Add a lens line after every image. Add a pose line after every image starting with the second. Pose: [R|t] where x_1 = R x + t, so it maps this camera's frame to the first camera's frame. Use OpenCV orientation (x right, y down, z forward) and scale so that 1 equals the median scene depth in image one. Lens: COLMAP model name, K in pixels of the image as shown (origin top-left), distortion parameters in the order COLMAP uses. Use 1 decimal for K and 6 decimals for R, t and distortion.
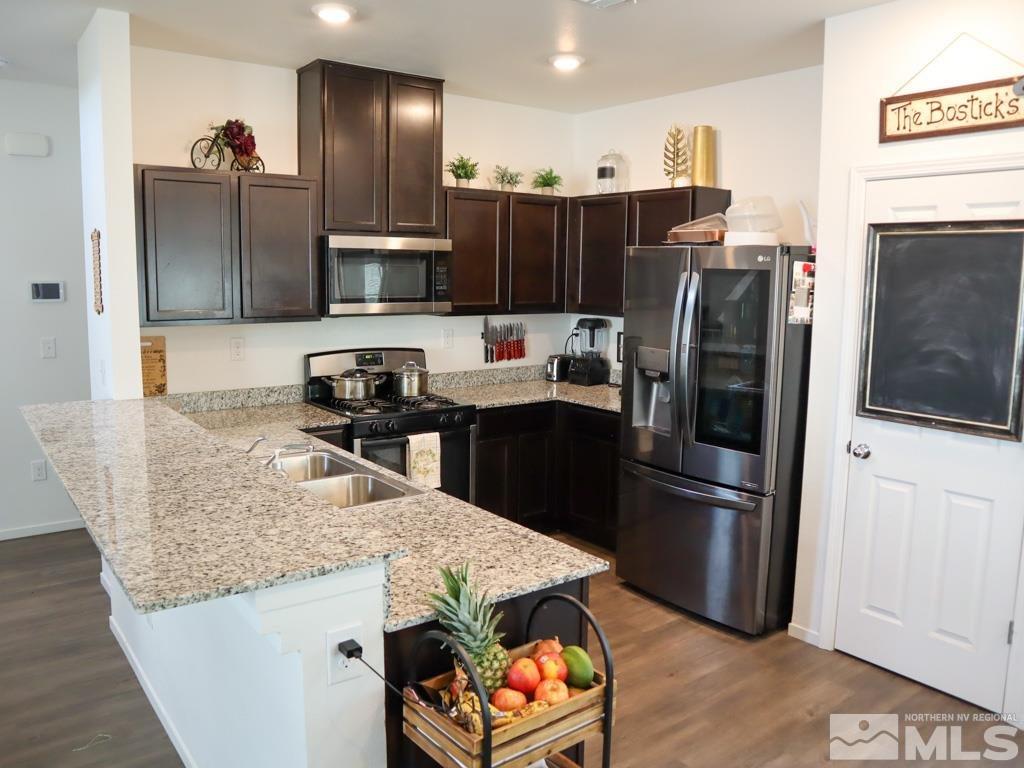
lens RADIAL K [[795.4, 0, 515.3], [0, 795.4, 379.1], [0, 0, 1]] dist [-0.117241, 0.065663]
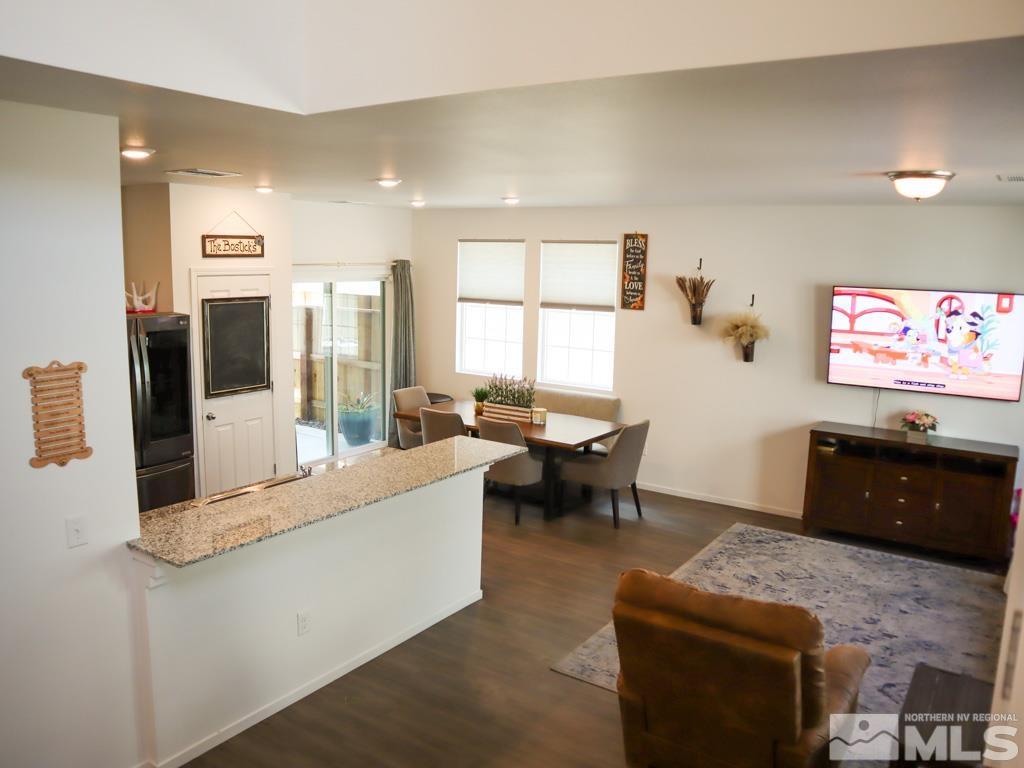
lens RADIAL K [[795.4, 0, 509.8], [0, 795.4, 379.2], [0, 0, 1]] dist [-0.117241, 0.065663]
pose [[-0.323119, -0.164474, 0.931956, -1.421039], [0.101810, 0.973025, 0.207021, -0.289346], [-0.940866, 0.161775, -0.297657, 0.783076]]
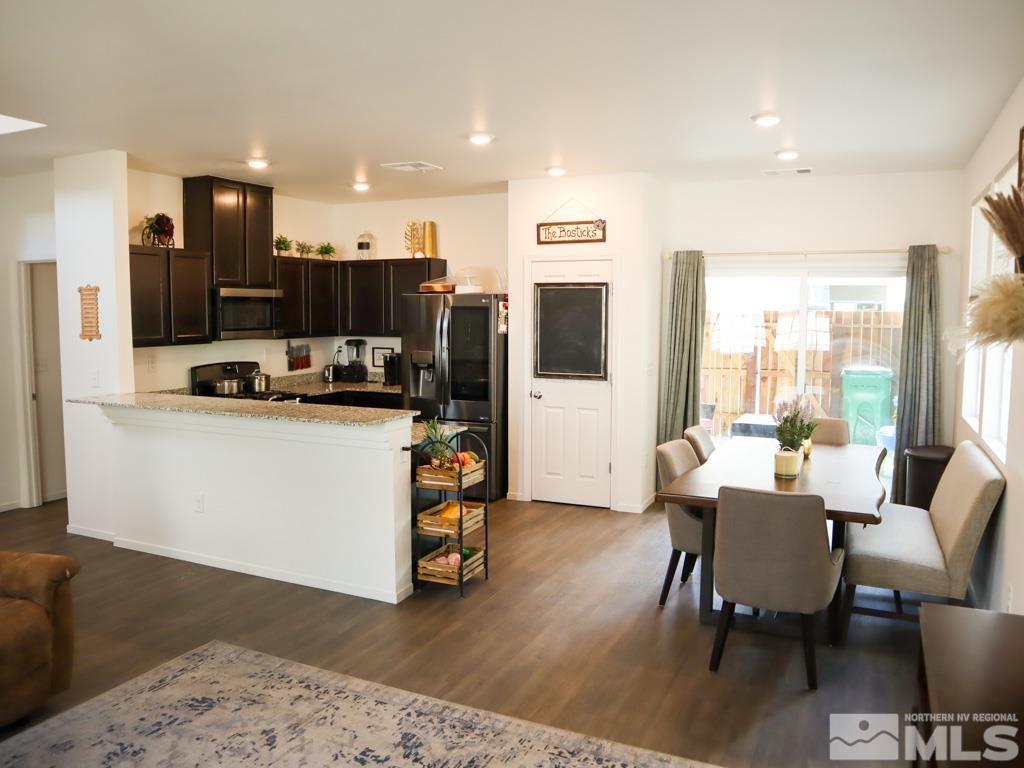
lens RADIAL K [[795.4, 0, 516.1], [0, 795.4, 379.7], [0, 0, 1]] dist [-0.117241, 0.065663]
pose [[0.882419, -0.052843, 0.467488, -0.512082], [0.072592, 0.997065, -0.024320, 0.089982], [-0.464831, 0.055396, 0.883665, -0.722021]]
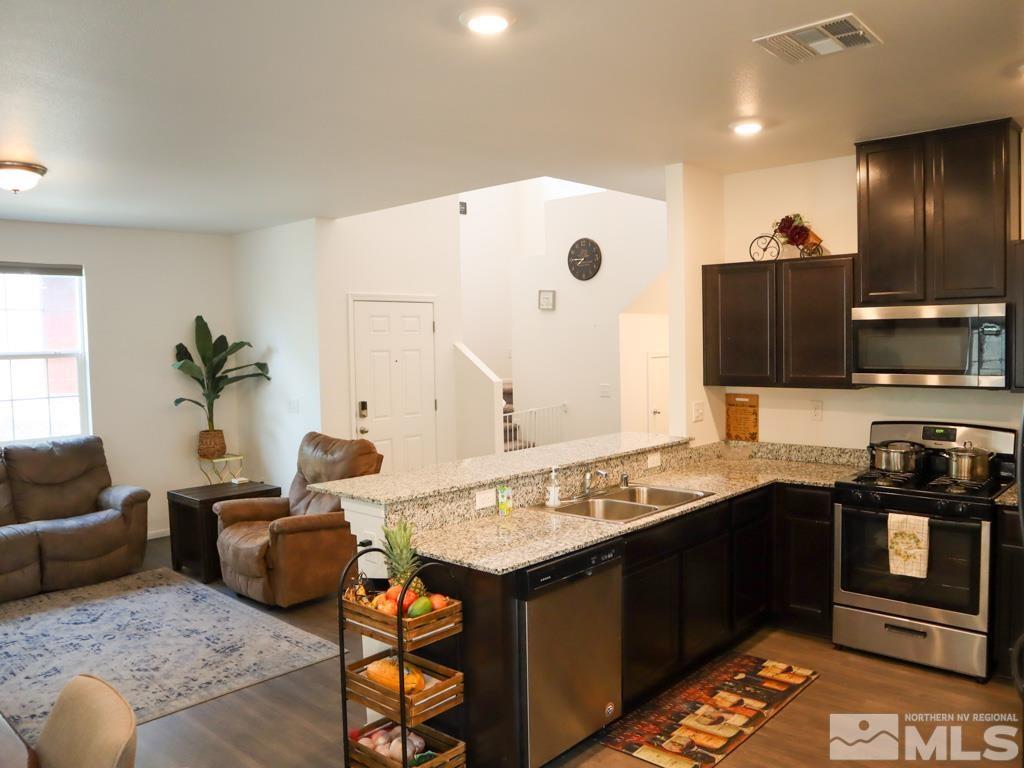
lens RADIAL K [[795.4, 0, 516.0], [0, 795.4, 385.2], [0, 0, 1]] dist [-0.117241, 0.065663]
pose [[0.180555, 0.038704, -0.982803, 0.799294], [-0.109035, 0.993854, 0.019108, -0.057785], [0.977503, 0.103709, 0.183666, 0.428224]]
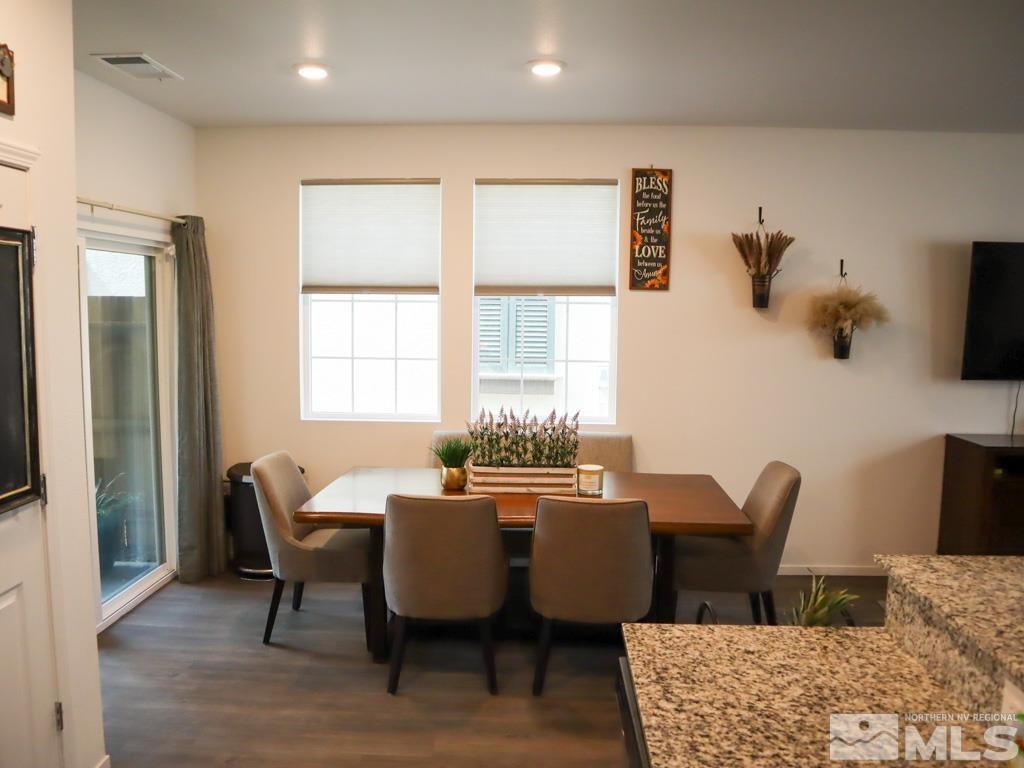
lens RADIAL K [[795.4, 0, 513.4], [0, 795.4, 383.1], [0, 0, 1]] dist [-0.117241, 0.065663]
pose [[-0.767865, -0.083369, 0.635163, -0.195577], [0.067069, 0.975585, 0.209133, -0.137895], [-0.637091, 0.203186, -0.743526, 0.970768]]
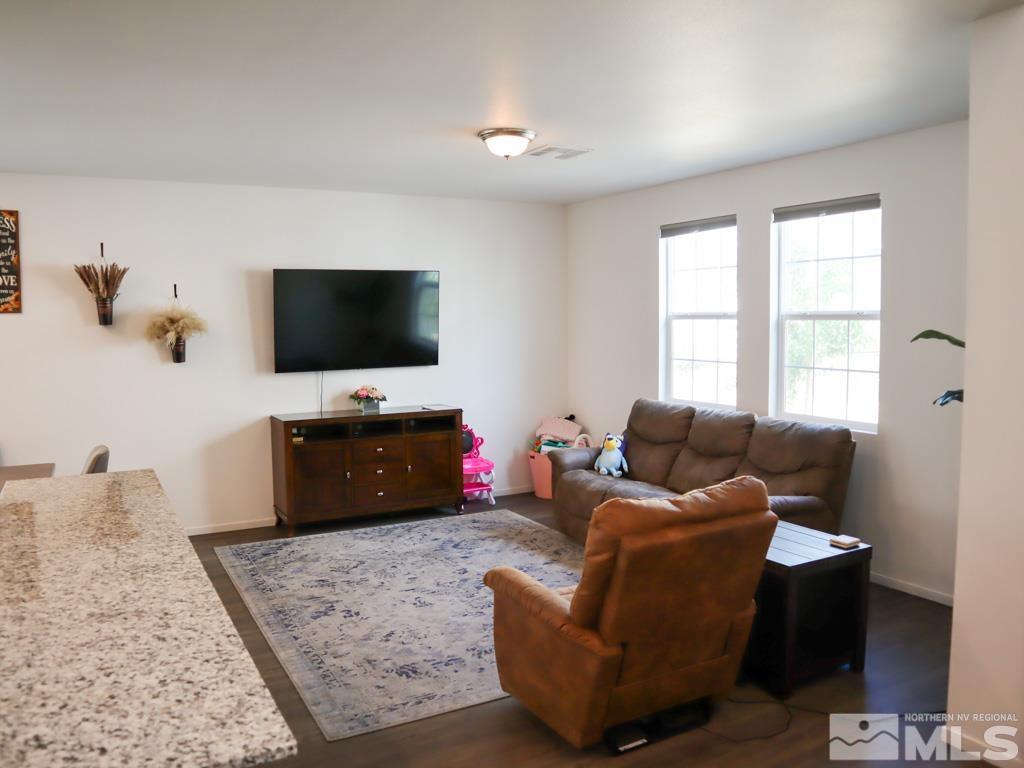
lens RADIAL K [[795.4, 0, 513.3], [0, 795.4, 377.1], [0, 0, 1]] dist [-0.117241, 0.065663]
pose [[-0.990787, -0.011287, 0.134957, -0.709629], [0.017626, 0.977297, 0.211141, -0.173664], [-0.134276, 0.211575, -0.968094, 1.151138]]
